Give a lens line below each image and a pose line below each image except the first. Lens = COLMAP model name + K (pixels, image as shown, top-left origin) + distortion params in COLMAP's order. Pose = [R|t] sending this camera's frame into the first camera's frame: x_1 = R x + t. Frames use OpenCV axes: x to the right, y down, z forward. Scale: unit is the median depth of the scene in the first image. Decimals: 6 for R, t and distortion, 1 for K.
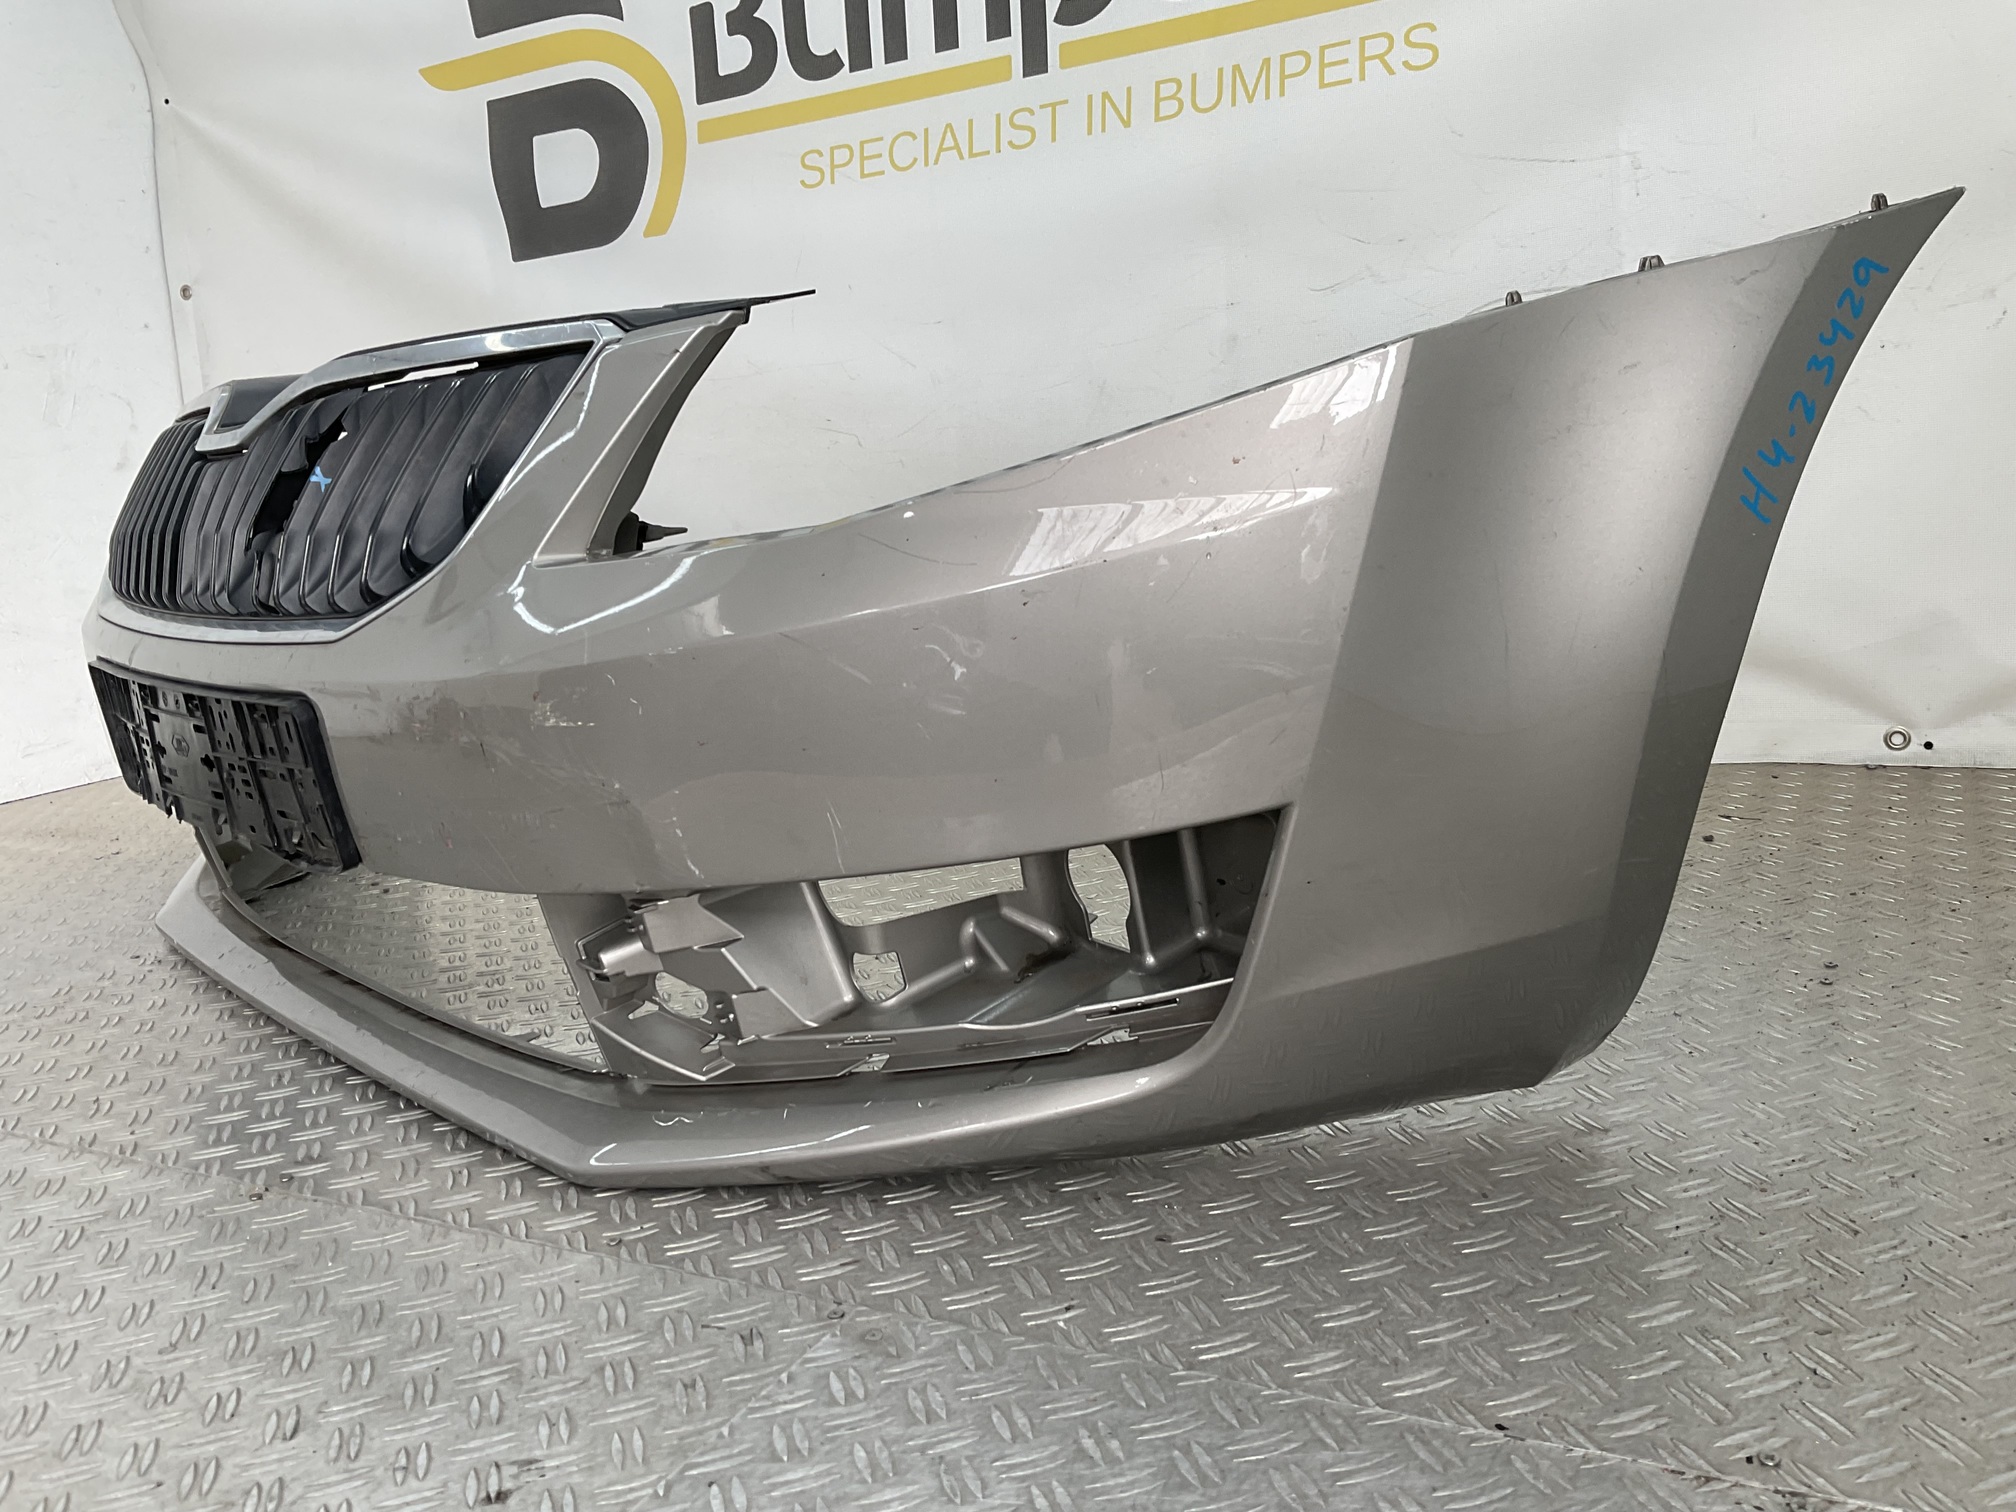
lens RADIAL K [[1671.8, 0, 1004.4], [0, 1671.8, 777.1], [0, 0, 1]] dist [0.073235, -0.146471]
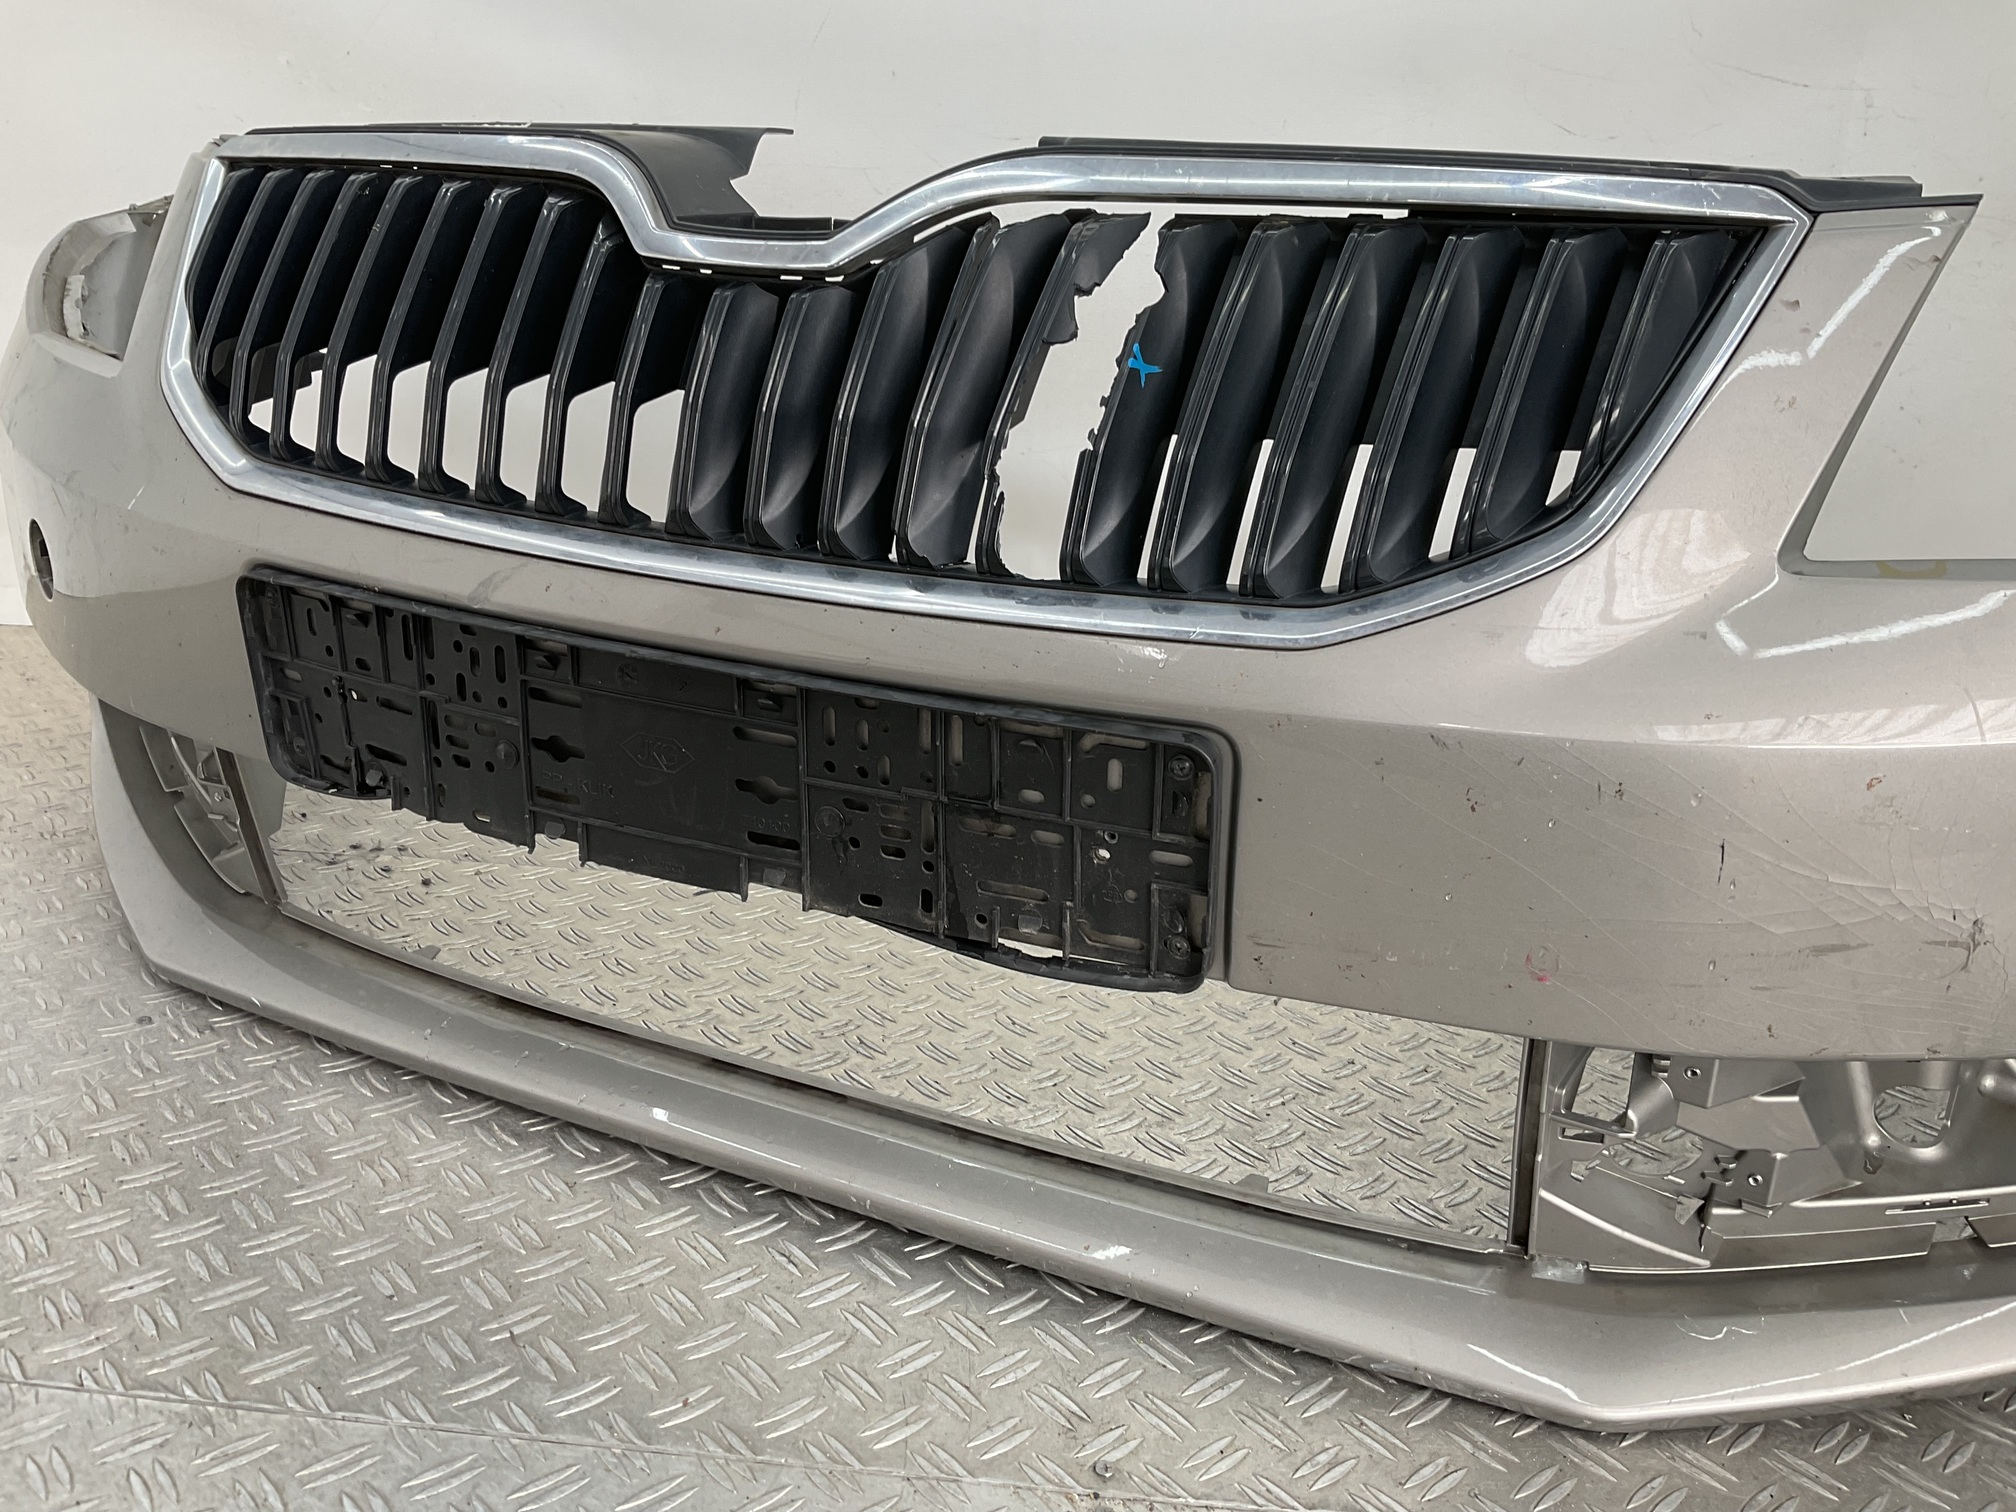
lens RADIAL K [[1671.8, 0, 1006.4], [0, 1671.8, 776.0], [0, 0, 1]] dist [0.073235, -0.146471]
pose [[0.911332, -0.004931, 0.411644, -0.420436], [-0.038472, 0.994532, 0.097086, -0.050706], [-0.409871, -0.104314, 0.906159, 0.266750]]
